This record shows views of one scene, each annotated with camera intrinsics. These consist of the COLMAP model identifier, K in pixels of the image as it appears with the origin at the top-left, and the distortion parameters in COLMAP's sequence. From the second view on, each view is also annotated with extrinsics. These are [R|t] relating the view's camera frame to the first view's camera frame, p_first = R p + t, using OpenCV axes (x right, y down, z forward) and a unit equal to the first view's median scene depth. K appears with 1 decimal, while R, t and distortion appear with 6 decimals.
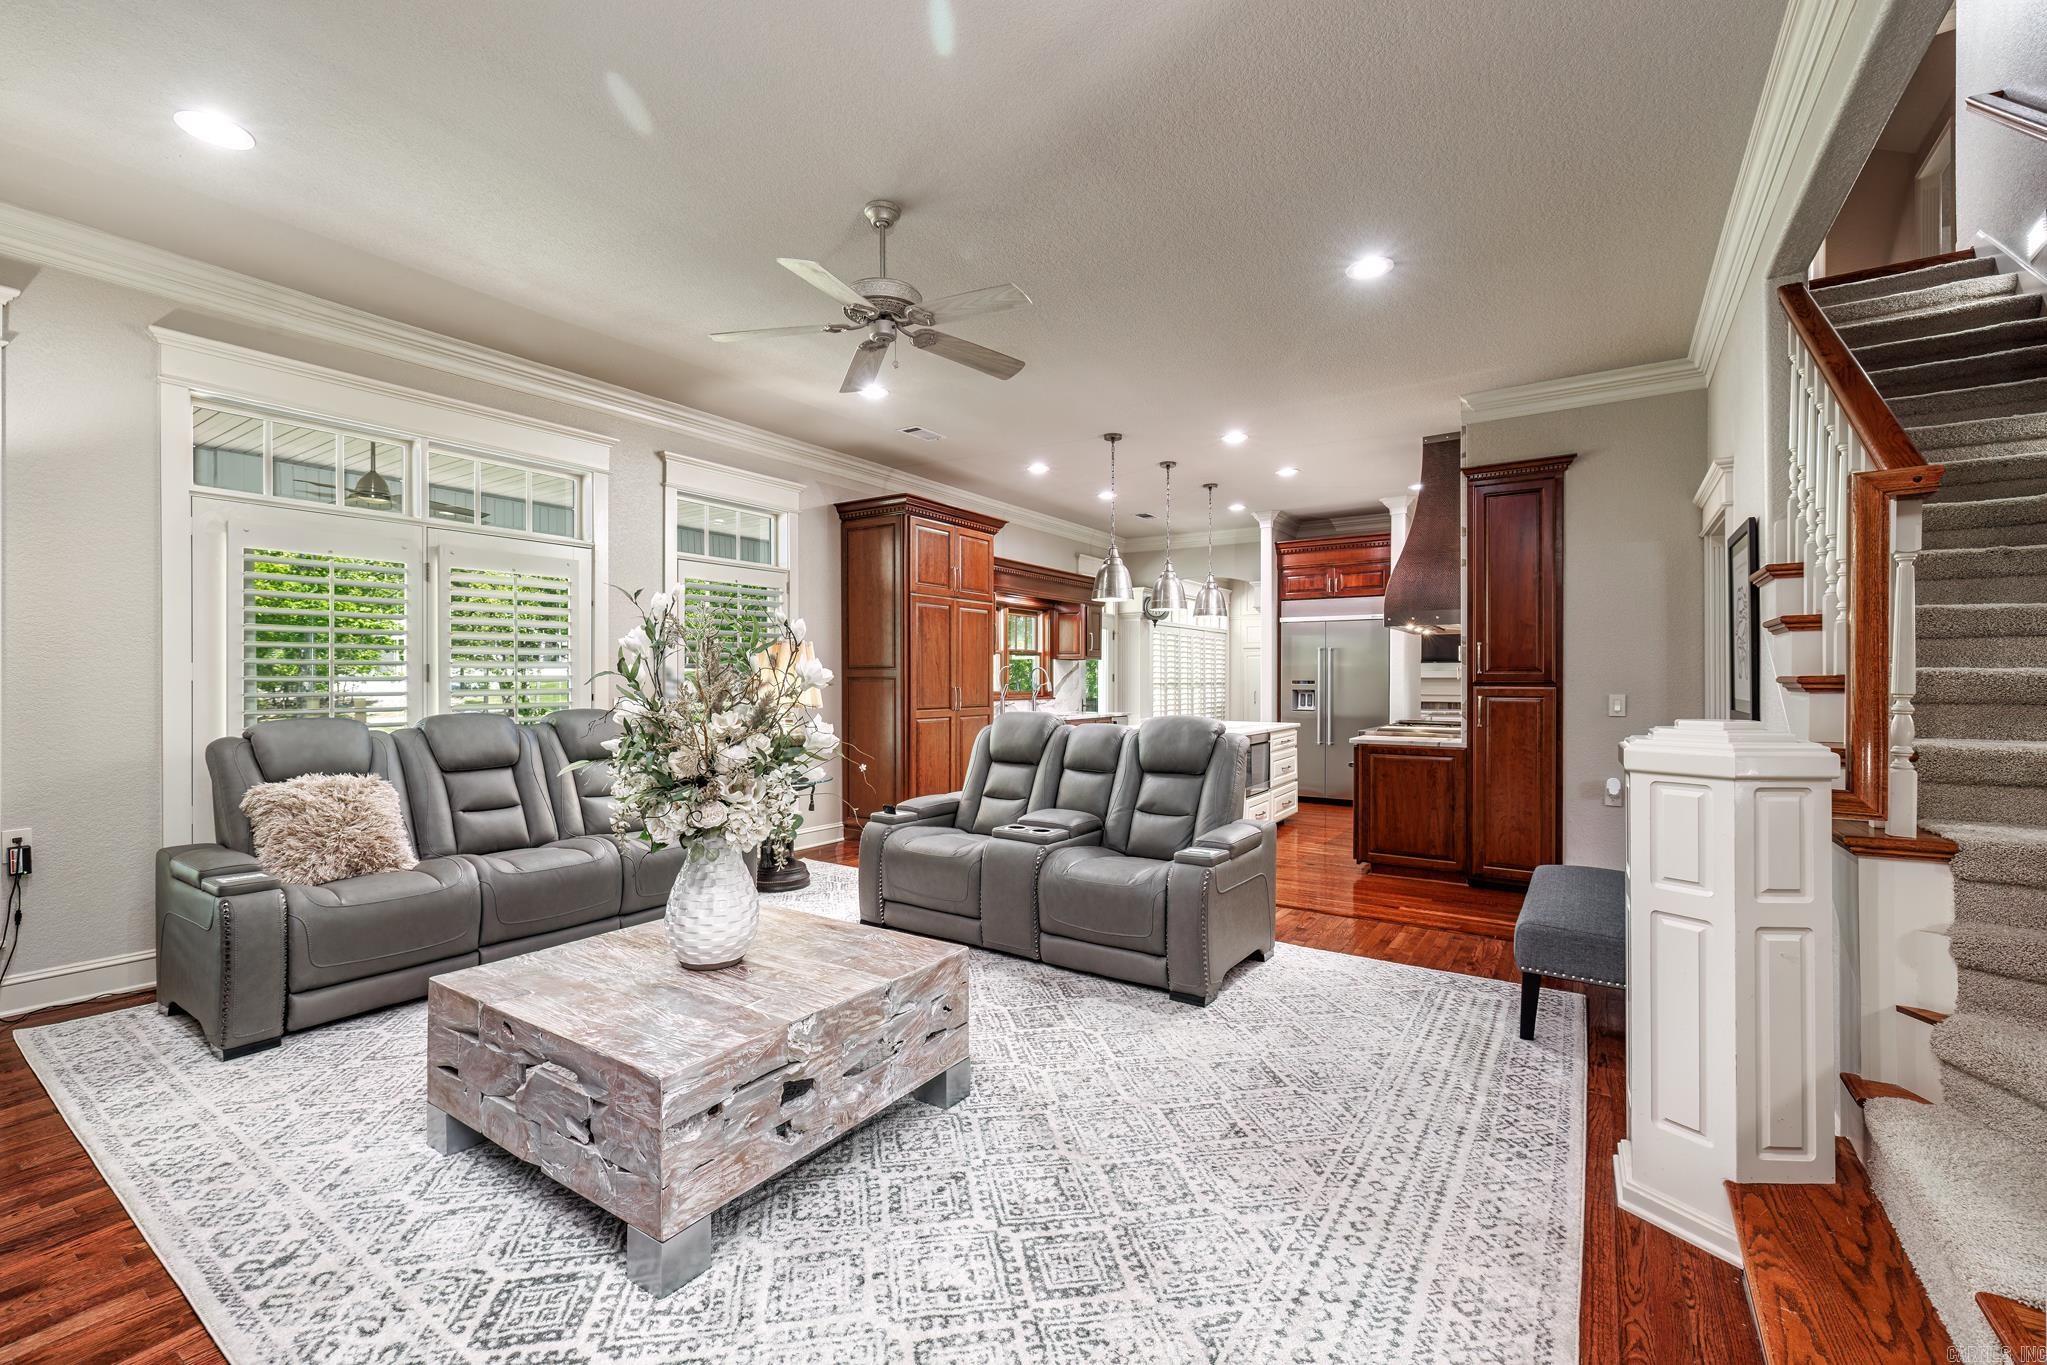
lens RADIAL K [[865.4, 0, 1020.3], [0, 865.4, 680.6], [0, 0, 1]] dist [-0.000886, -0.000086]
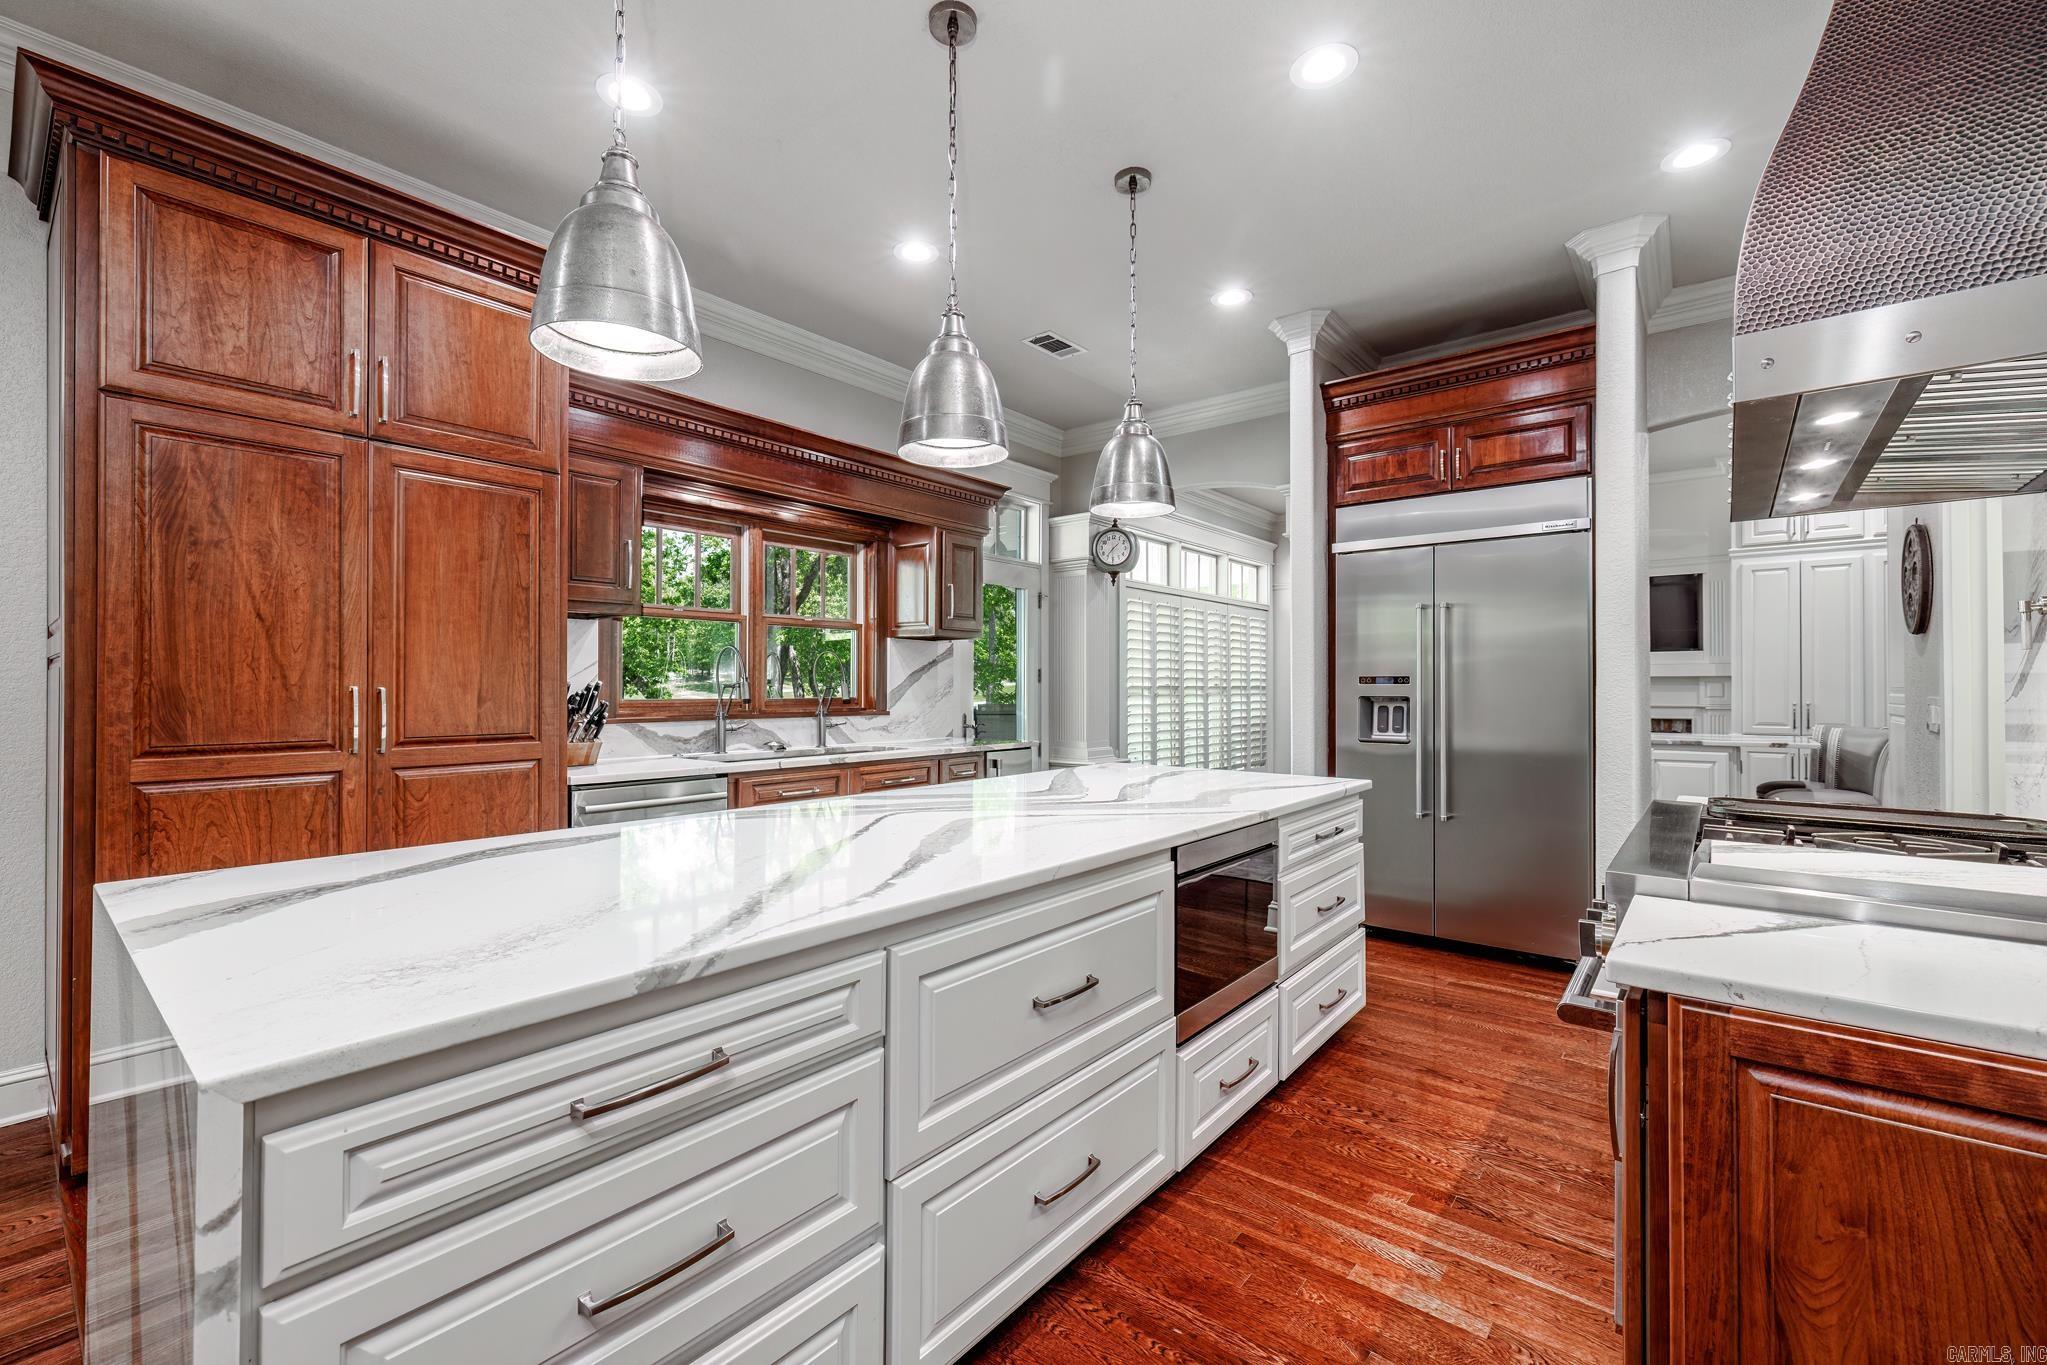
lens RADIAL K [[865.4, 0, 1030.7], [0, 865.4, 684.7], [0, 0, 1]] dist [-0.000886, -0.000086]
pose [[0.996447, 0.000587, -0.084223, 0.220490], [-0.001169, 0.999976, -0.006868, 0.009233], [0.084217, 0.006942, 0.996423, 0.646945]]
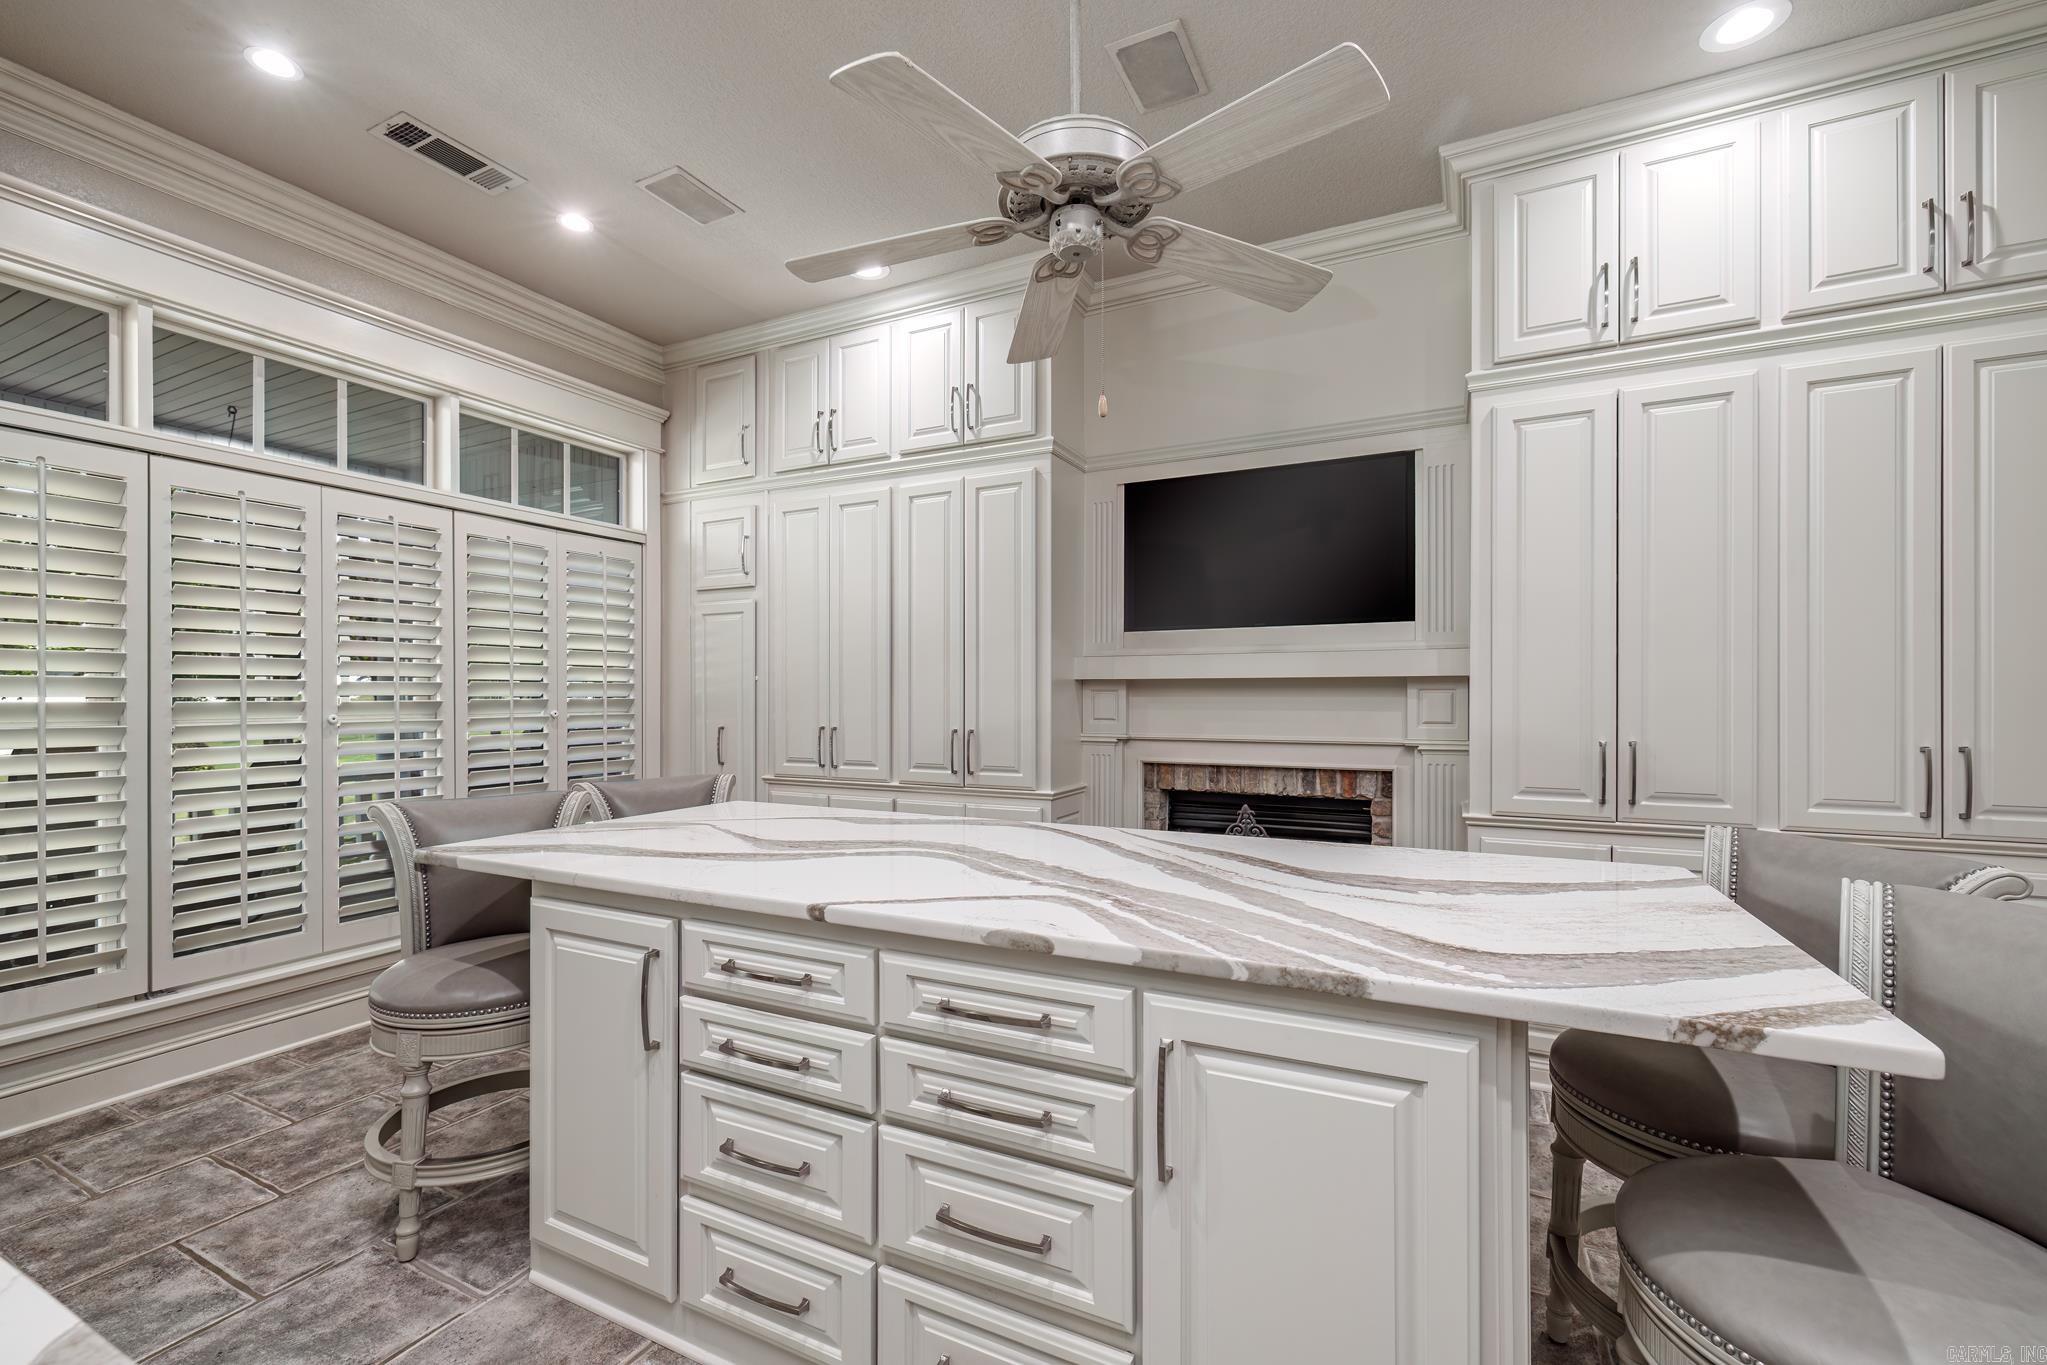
lens RADIAL K [[865.4, 0, 1011.1], [0, 865.4, 687.7], [0, 0, 1]] dist [-0.000886, -0.000086]
pose [[0.991872, 0.000304, 0.127238, 0.640657], [0.001264, 0.999924, -0.012247, 0.003190], [-0.127232, 0.012309, 0.991797, 1.281859]]
